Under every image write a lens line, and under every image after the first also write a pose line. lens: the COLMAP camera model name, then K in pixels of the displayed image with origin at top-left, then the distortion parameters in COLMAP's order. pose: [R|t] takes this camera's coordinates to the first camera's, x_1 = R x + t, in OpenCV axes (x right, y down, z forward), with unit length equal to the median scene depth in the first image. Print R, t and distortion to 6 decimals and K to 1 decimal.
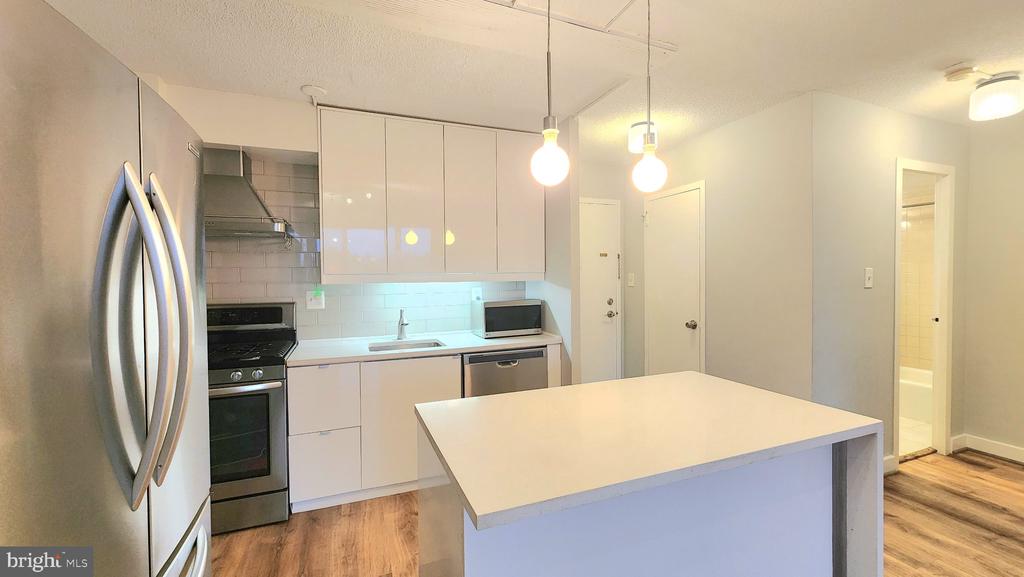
lens RADIAL K [[416.2, 0, 513.4], [0, 416.2, 286.8], [0, 0, 1]] dist [-0.015025, 0.000118]
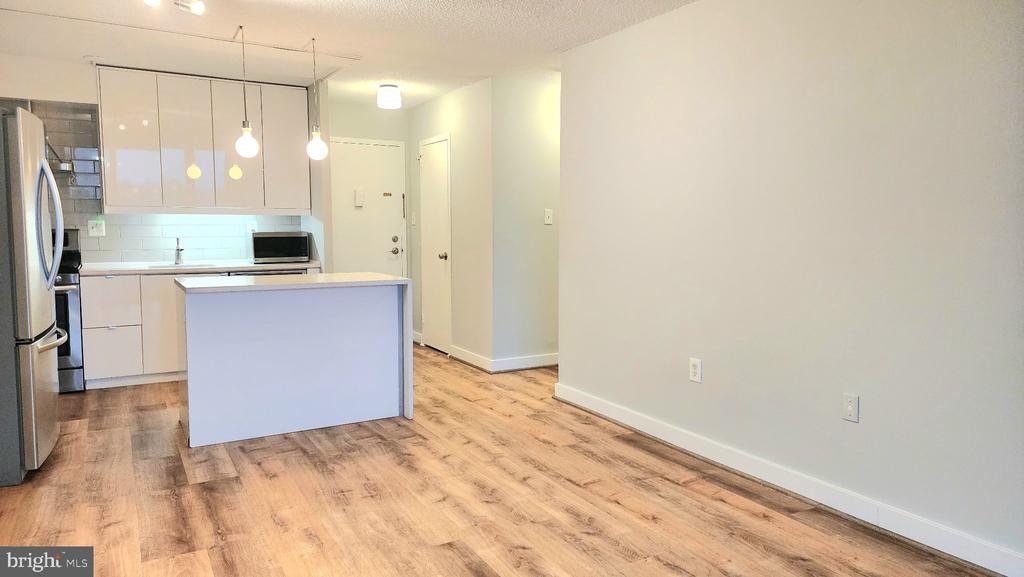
lens RADIAL K [[684.2, 0, 512.0], [0, 684.2, 288.5], [0, 0, 1]] dist [0.022369, -0.004668]
pose [[0.989376, 0.002374, 0.145359, 0.386808], [-0.012183, 0.997703, 0.066628, 0.058420], [-0.144867, -0.067691, 0.987133, -1.072498]]
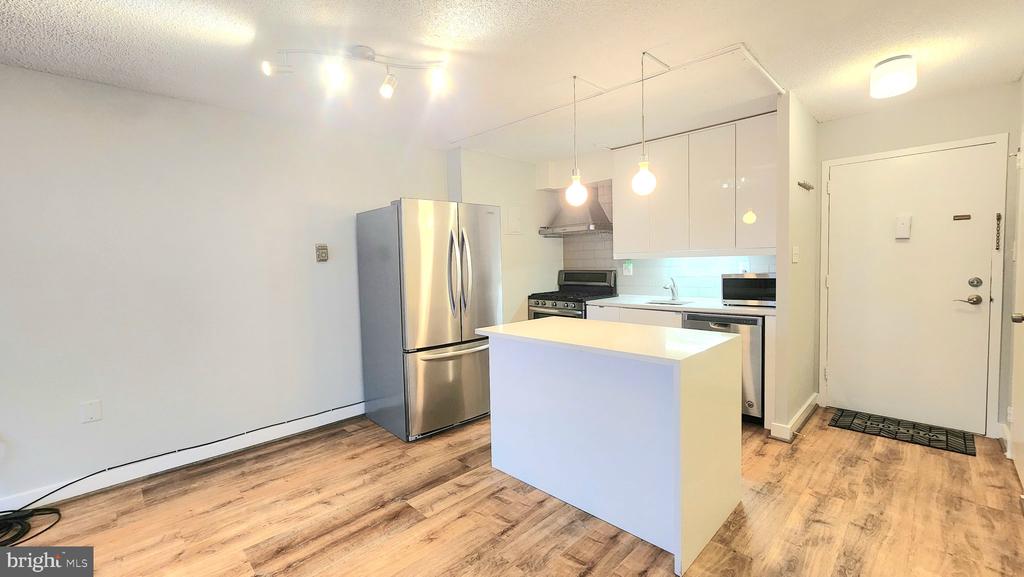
lens RADIAL K [[420.6, 0, 516.5], [0, 420.6, 285.1], [0, 0, 1]] dist [-0.000555, 0.000394]
pose [[0.392792, 0.052131, -0.918149, 0.823726], [-0.005637, 0.998510, 0.054282, 0.007881], [0.919610, -0.016146, 0.392500, -0.000455]]
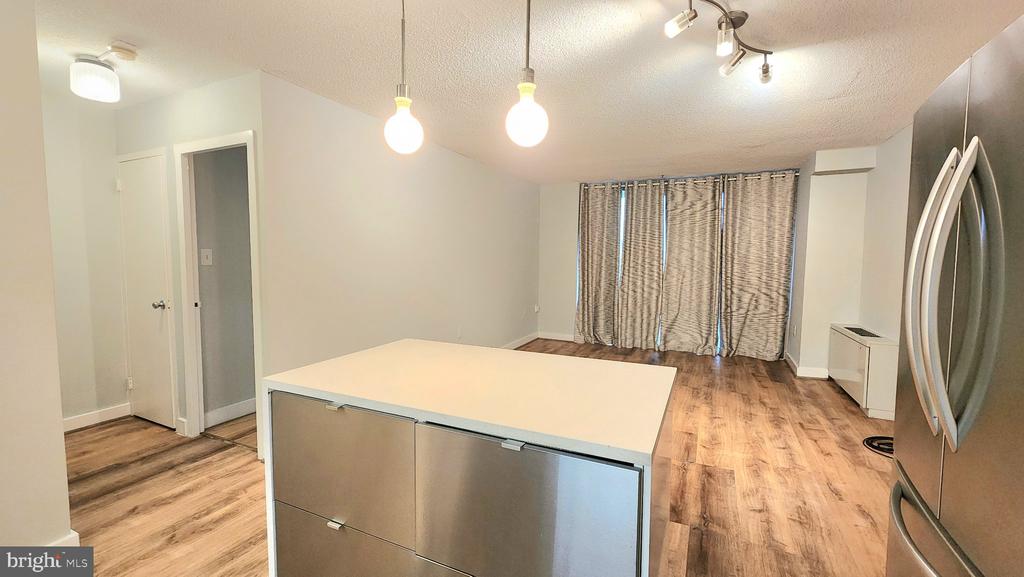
lens RADIAL K [[420.6, 0, 516.5], [0, 420.6, 285.1], [0, 0, 1]] dist [-0.000555, 0.000394]
pose [[-0.684193, -0.047793, 0.727734, -0.277552], [0.018984, 0.996345, 0.083282, -0.009291], [-0.729054, 0.070797, -0.680785, 0.789118]]
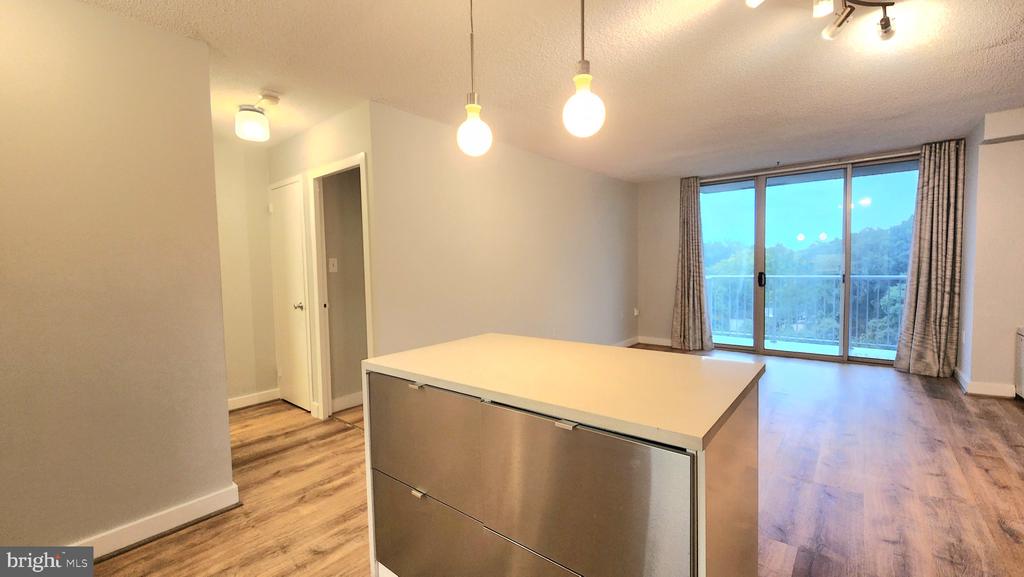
lens RADIAL K [[422.4, 0, 515.4], [0, 422.4, 284.3], [0, 0, 1]] dist [0.000400, 0.000196]
pose [[-0.484753, -0.023377, 0.874339, -0.319354], [0.052850, 0.997033, 0.055958, 0.010839], [-0.873053, 0.073334, -0.482079, 0.764963]]
